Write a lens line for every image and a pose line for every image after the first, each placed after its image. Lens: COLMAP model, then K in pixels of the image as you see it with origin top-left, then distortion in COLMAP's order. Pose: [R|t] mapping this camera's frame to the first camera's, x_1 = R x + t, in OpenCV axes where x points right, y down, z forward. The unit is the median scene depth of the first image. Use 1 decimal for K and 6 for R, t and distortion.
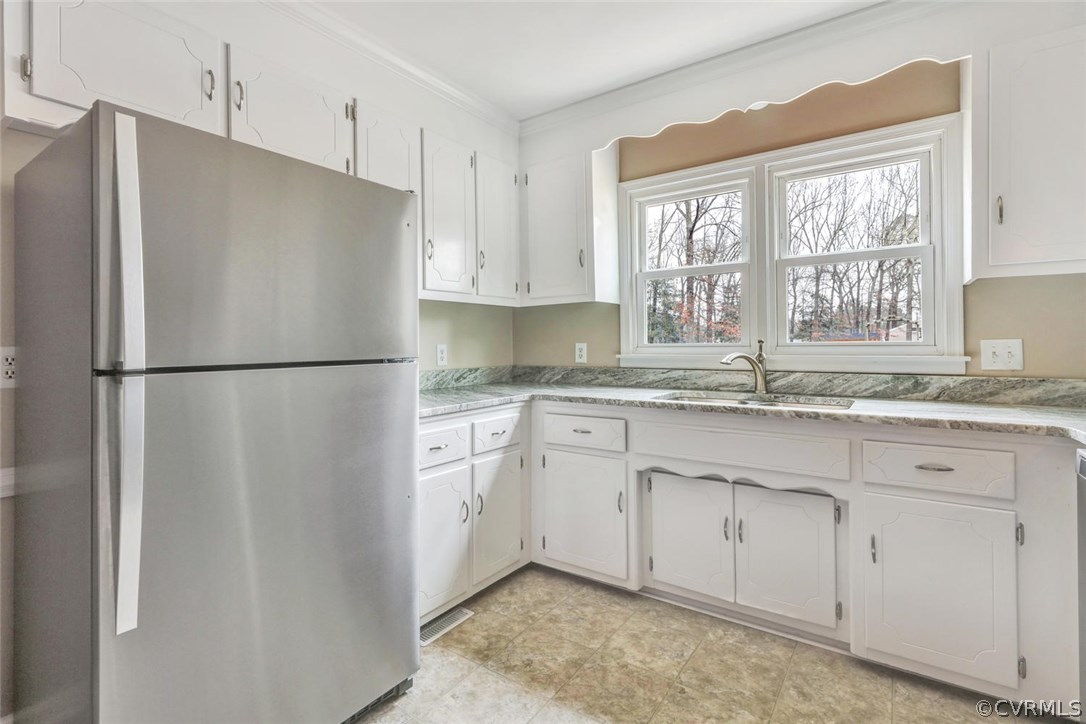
lens RADIAL K [[511.1, 0, 539.5], [0, 511.1, 341.2], [0, 0, 1]] dist [-0.002179, 0.001547]
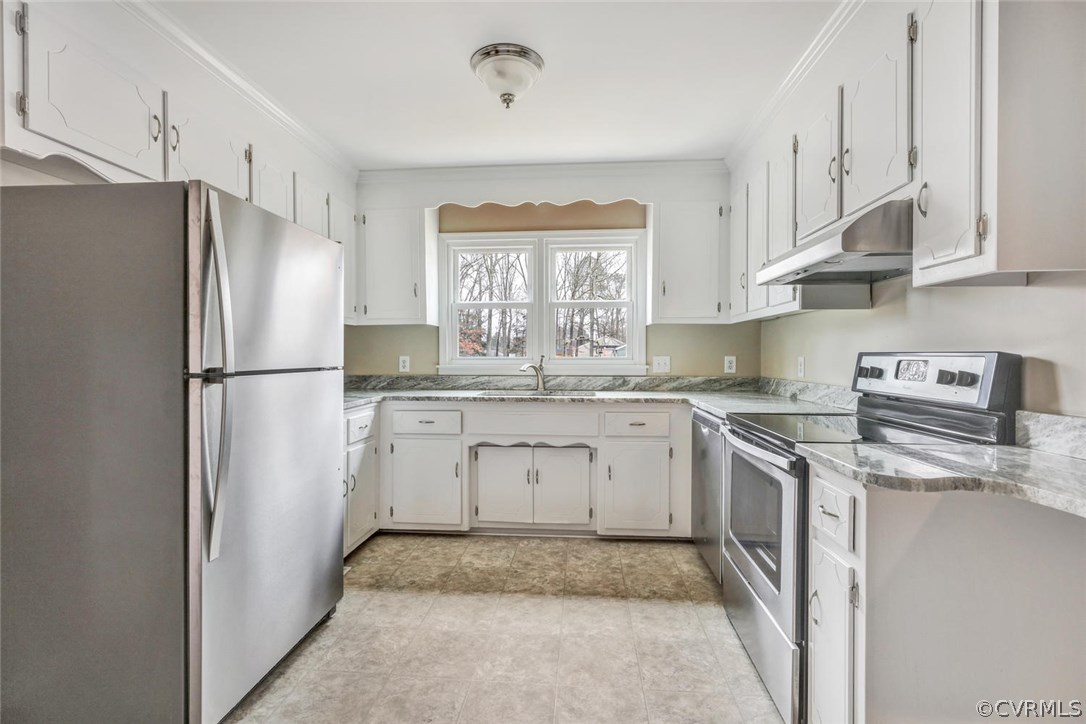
lens RADIAL K [[493.1, 0, 540.7], [0, 493.1, 359.3], [0, 0, 1]] dist [-0.001517, 0.000740]
pose [[0.864949, 0.005011, 0.501835, -0.331157], [-0.009952, 0.999925, 0.007167, -0.000902], [-0.501762, -0.011193, 0.864933, -0.289531]]
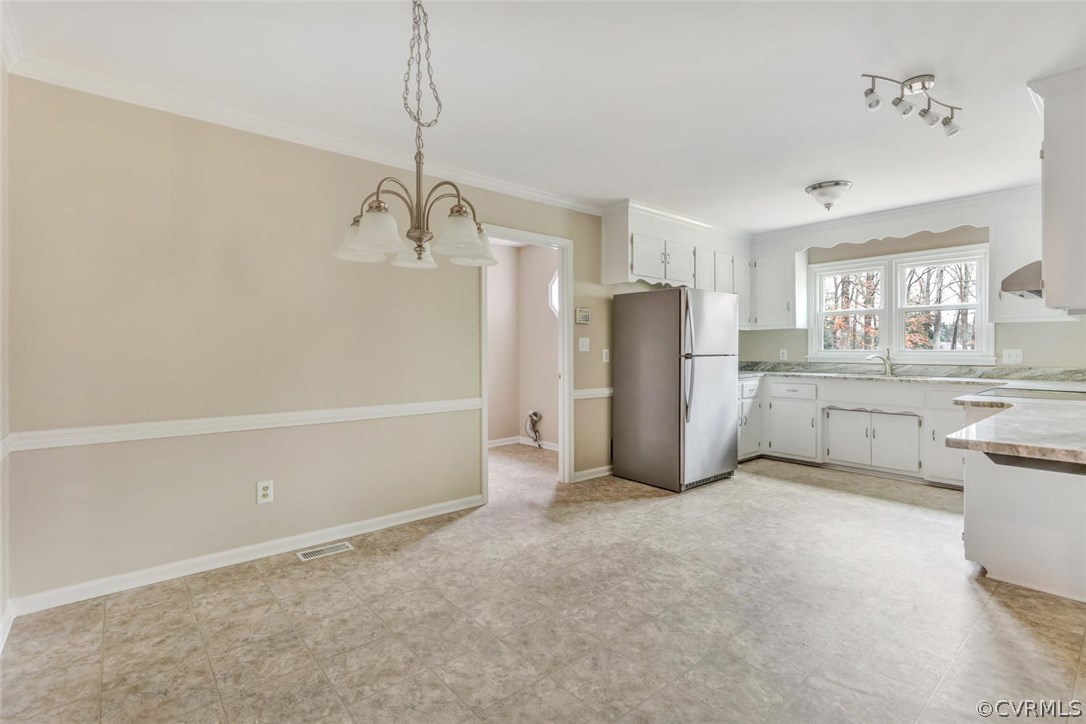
lens RADIAL K [[493.1, 0, 546.3], [0, 493.1, 350.6], [0, 0, 1]] dist [-0.001517, 0.000740]
pose [[0.967121, 0.009403, -0.254143, -0.420138], [-0.006973, 0.999921, 0.010459, -0.005777], [0.254221, -0.008343, 0.967110, -1.352970]]
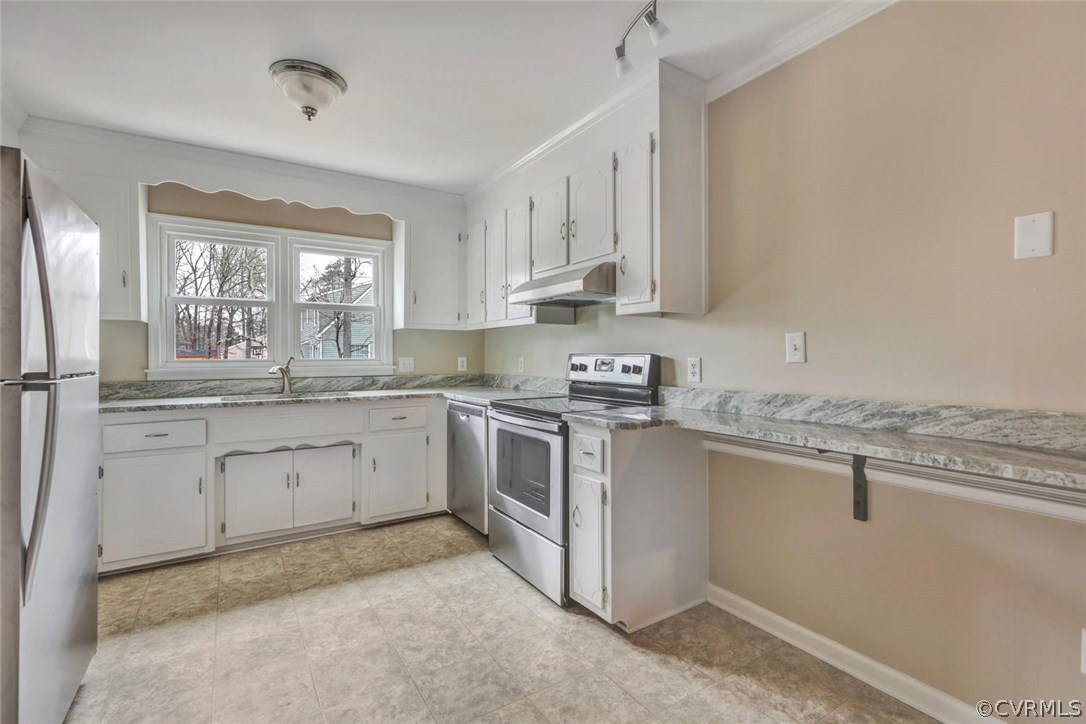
lens RADIAL K [[493.1, 0, 539.0], [0, 493.1, 355.9], [0, 0, 1]] dist [-0.001517, 0.000740]
pose [[0.392479, 0.008262, 0.919724, -0.645037], [-0.003690, 0.999966, -0.007408, 0.002509], [-0.919753, -0.000487, 0.392496, -0.244754]]
